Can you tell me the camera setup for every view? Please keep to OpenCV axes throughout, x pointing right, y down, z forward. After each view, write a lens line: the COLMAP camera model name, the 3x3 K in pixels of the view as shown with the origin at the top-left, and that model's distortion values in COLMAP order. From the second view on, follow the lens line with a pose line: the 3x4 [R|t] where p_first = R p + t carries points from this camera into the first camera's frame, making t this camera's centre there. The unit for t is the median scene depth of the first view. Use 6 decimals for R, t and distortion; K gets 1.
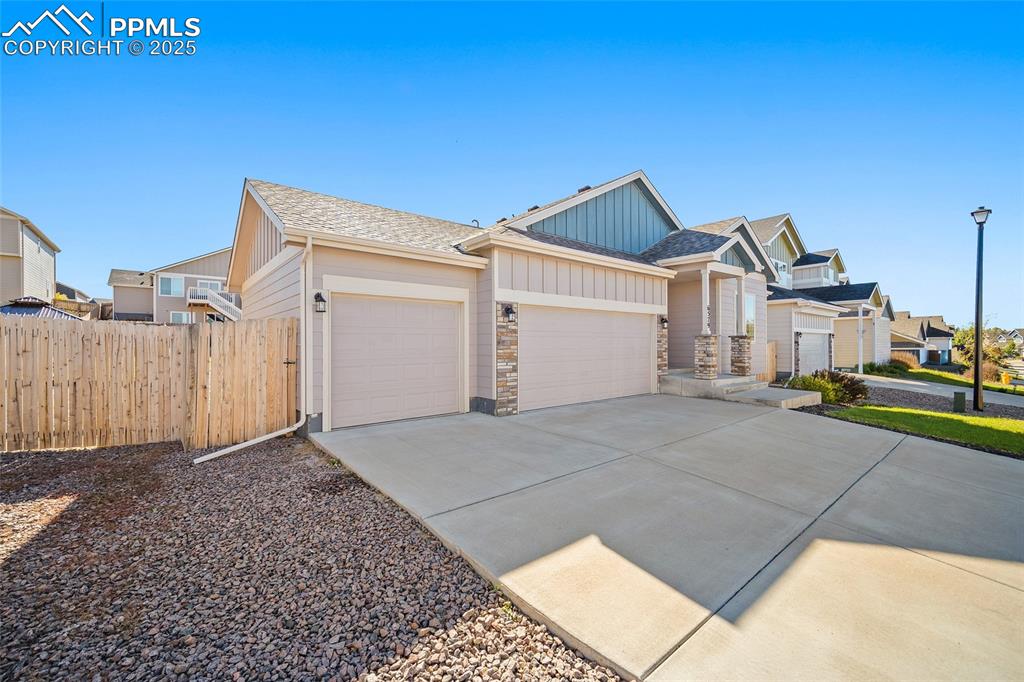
lens RADIAL K [[410.4, 0, 513.1], [0, 410.4, 338.5], [0, 0, 1]] dist [0.000688, -0.000185]
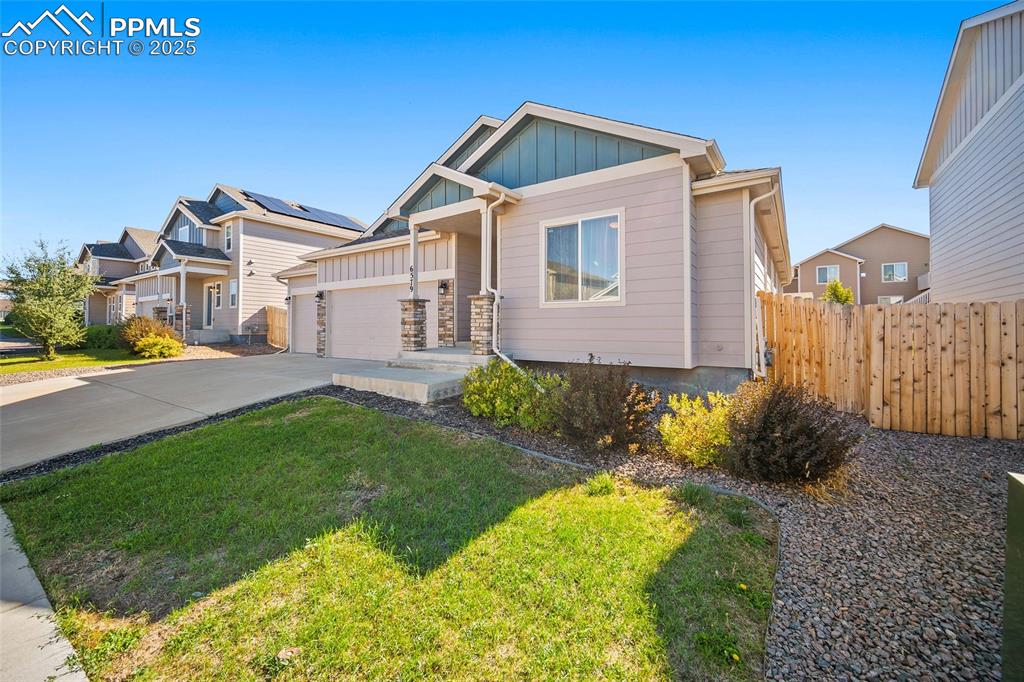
lens RADIAL K [[410.4, 0, 513.1], [0, 410.4, 338.5], [0, 0, 1]] dist [0.000688, -0.000185]
pose [[0.275079, 0.021392, -0.961184, 1.454198], [0.007294, 0.999677, 0.024337, 0.057954], [0.961394, -0.013706, 0.274834, 1.021519]]
